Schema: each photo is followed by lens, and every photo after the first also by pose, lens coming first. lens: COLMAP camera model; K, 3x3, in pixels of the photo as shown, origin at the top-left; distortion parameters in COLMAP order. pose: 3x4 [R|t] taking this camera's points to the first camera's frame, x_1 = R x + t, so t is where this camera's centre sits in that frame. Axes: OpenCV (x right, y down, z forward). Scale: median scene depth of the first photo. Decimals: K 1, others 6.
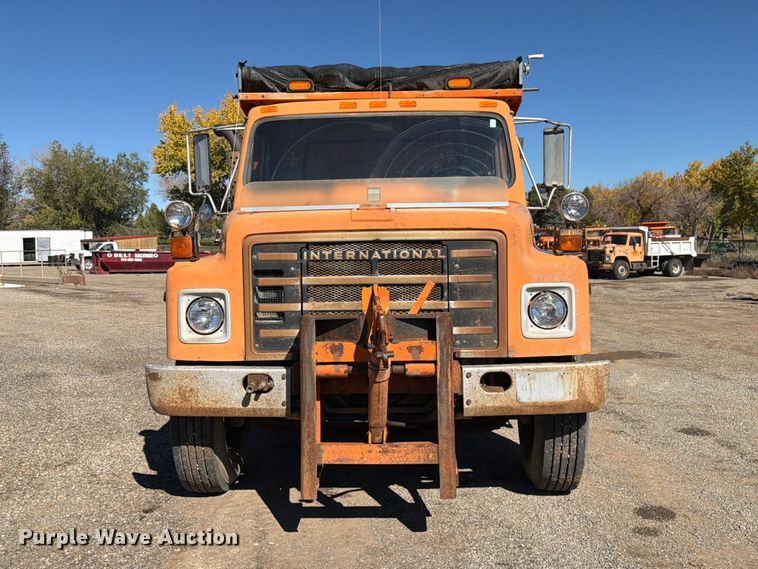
lens RADIAL K [[786.0, 0, 376.2], [0, 786.0, 289.6], [0, 0, 1]] dist [0.191195, -0.436234]
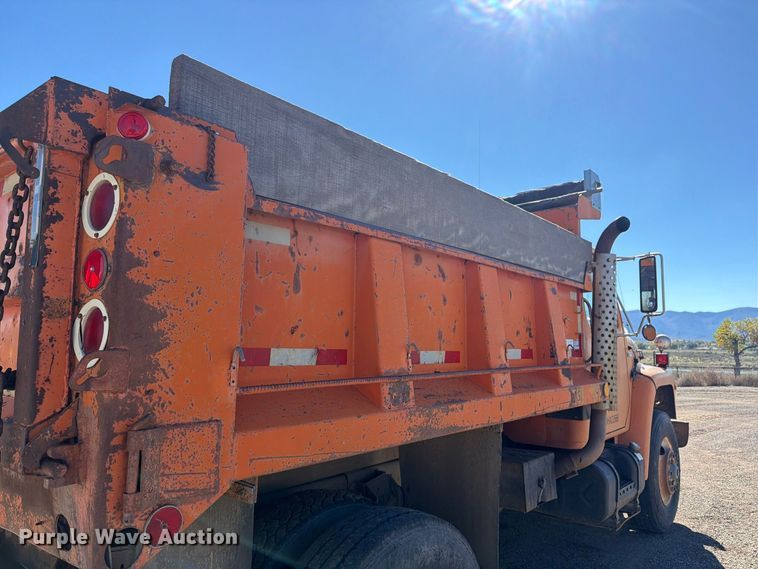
lens RADIAL K [[526.6, 0, 376.3], [0, 526.6, 290.9], [0, 0, 1]] dist [0.137284, -0.208190]
pose [[-0.784043, 0.076431, 0.615983, -0.523383], [0.053229, 0.997013, -0.055958, -0.186596], [-0.618420, -0.011086, -0.785770, 2.504153]]
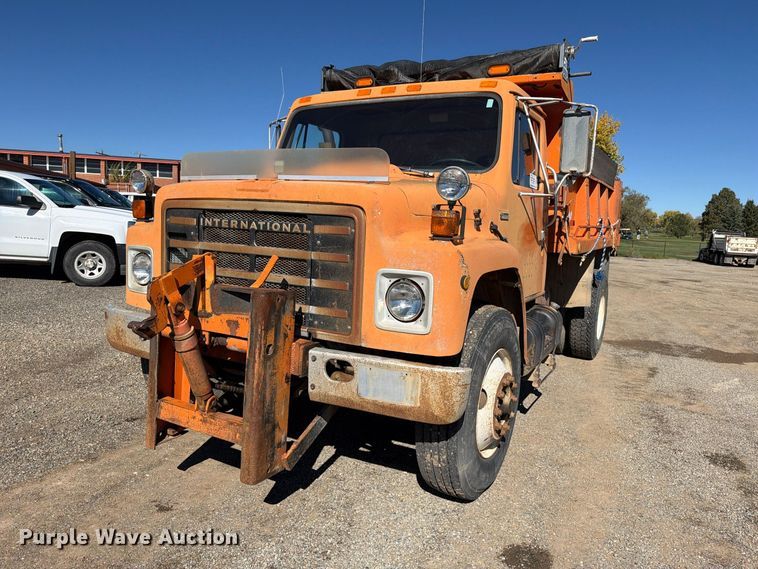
lens RADIAL K [[529.4, 0, 381.1], [0, 529.4, 287.4], [0, 0, 1]] dist [0.151604, -0.286894]
pose [[0.886983, 0.112426, -0.447908, 0.456534], [-0.090698, 0.993433, 0.069747, -0.027540], [0.452808, -0.021240, 0.891355, 0.462720]]
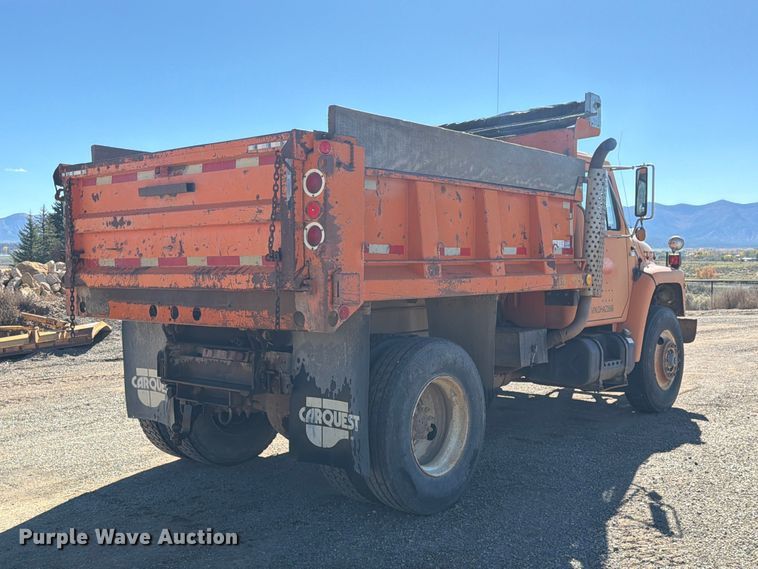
lens RADIAL K [[786.0, 0, 376.2], [0, 786.0, 289.6], [0, 0, 1]] dist [0.191195, -0.436234]
pose [[-0.788960, 0.003268, 0.614436, -0.903767], [0.066944, 0.994490, 0.080668, -0.195746], [-0.610787, 0.104777, -0.784832, 3.105745]]
